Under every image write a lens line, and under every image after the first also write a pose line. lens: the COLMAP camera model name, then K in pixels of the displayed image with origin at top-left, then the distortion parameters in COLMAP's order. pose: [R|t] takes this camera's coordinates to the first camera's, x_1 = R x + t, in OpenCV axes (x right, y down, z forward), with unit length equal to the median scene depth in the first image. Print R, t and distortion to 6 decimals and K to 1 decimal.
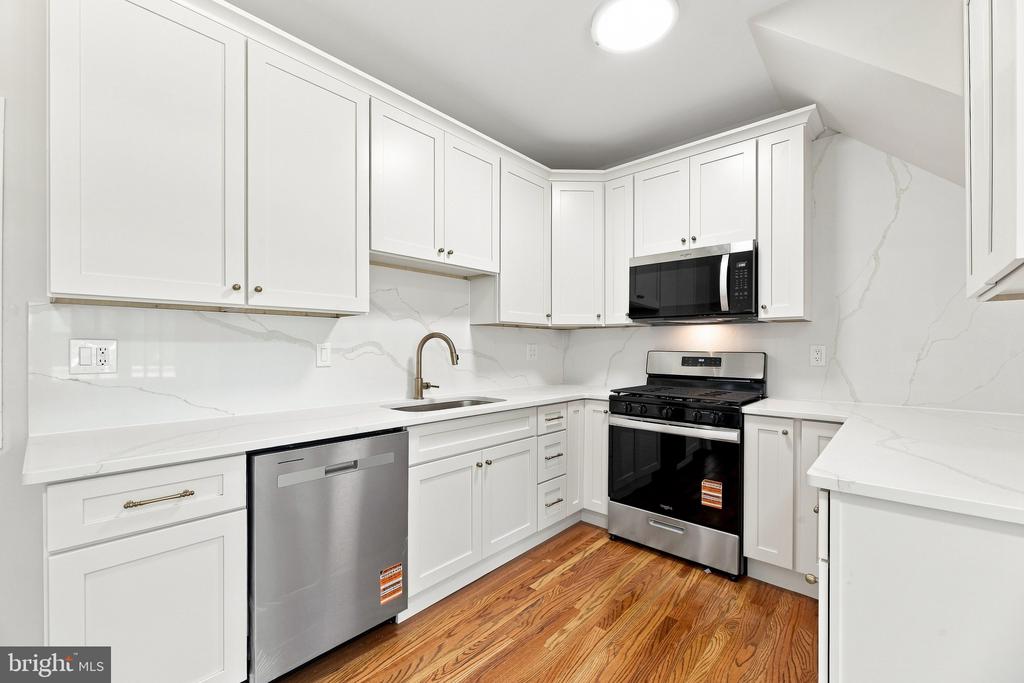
lens RADIAL K [[425.4, 0, 510.7], [0, 425.4, 348.4], [0, 0, 1]] dist [-0.000893, -0.001842]
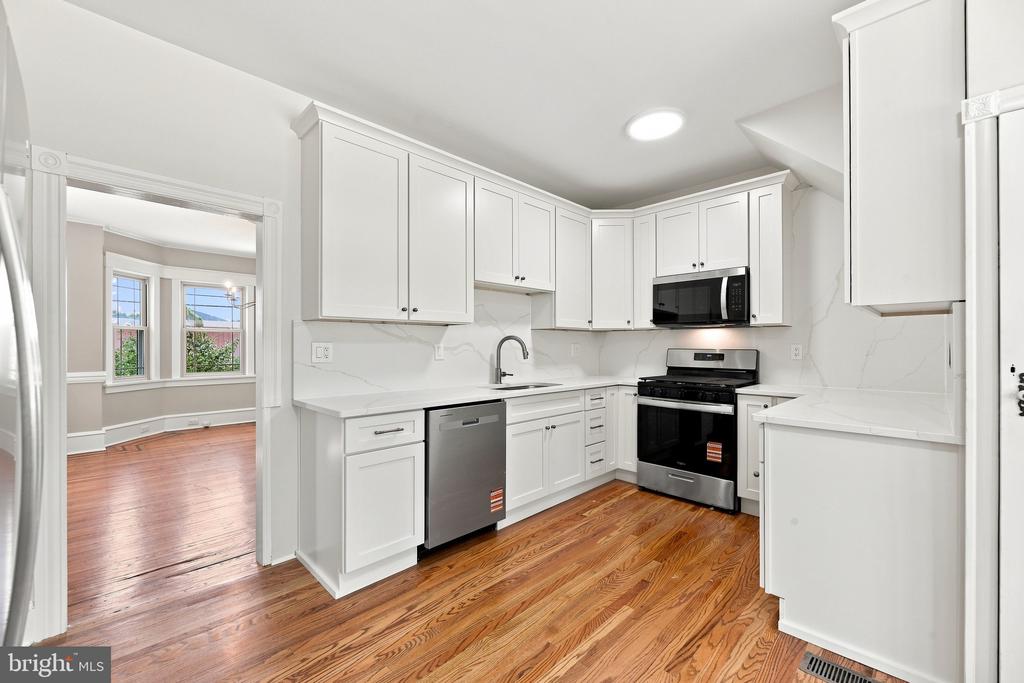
lens RADIAL K [[425.4, 0, 510.4], [0, 425.4, 344.9], [0, 0, 1]] dist [-0.000893, -0.001842]
pose [[0.998752, -0.002315, -0.049891, -0.115919], [0.002053, 0.999984, -0.005305, 0.000024], [0.049902, 0.005196, 0.998741, -0.406526]]
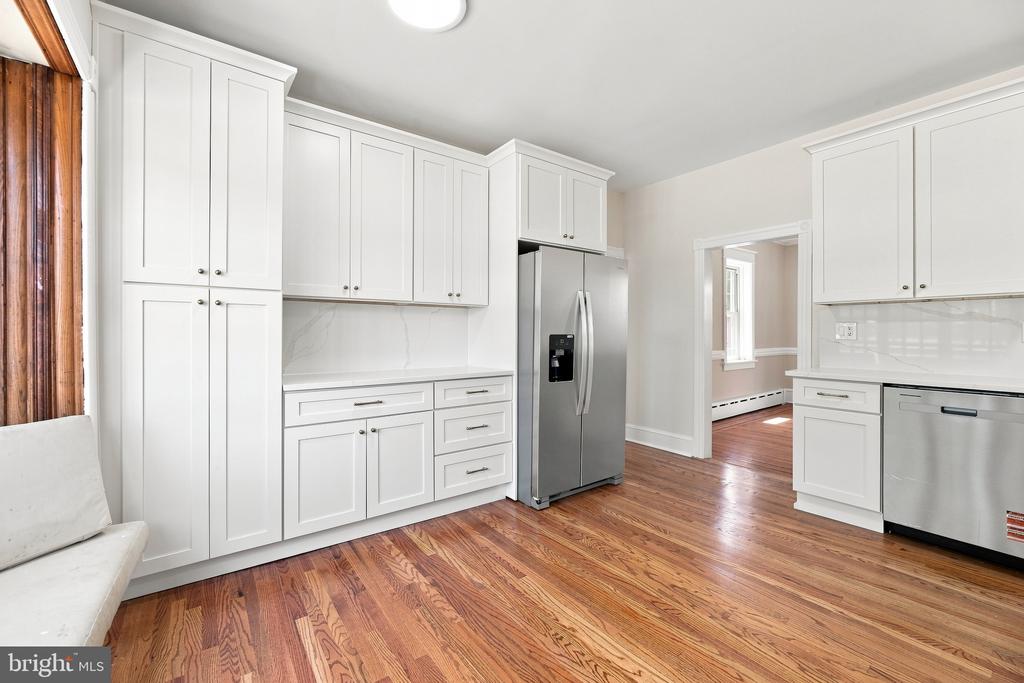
lens RADIAL K [[425.4, 0, 508.0], [0, 425.4, 334.6], [0, 0, 1]] dist [-0.000893, -0.001842]
pose [[-0.184992, 0.000917, -0.982740, 0.838307], [-0.002227, 0.999997, 0.001352, 0.023818], [0.982737, 0.002439, -0.184990, -0.121040]]
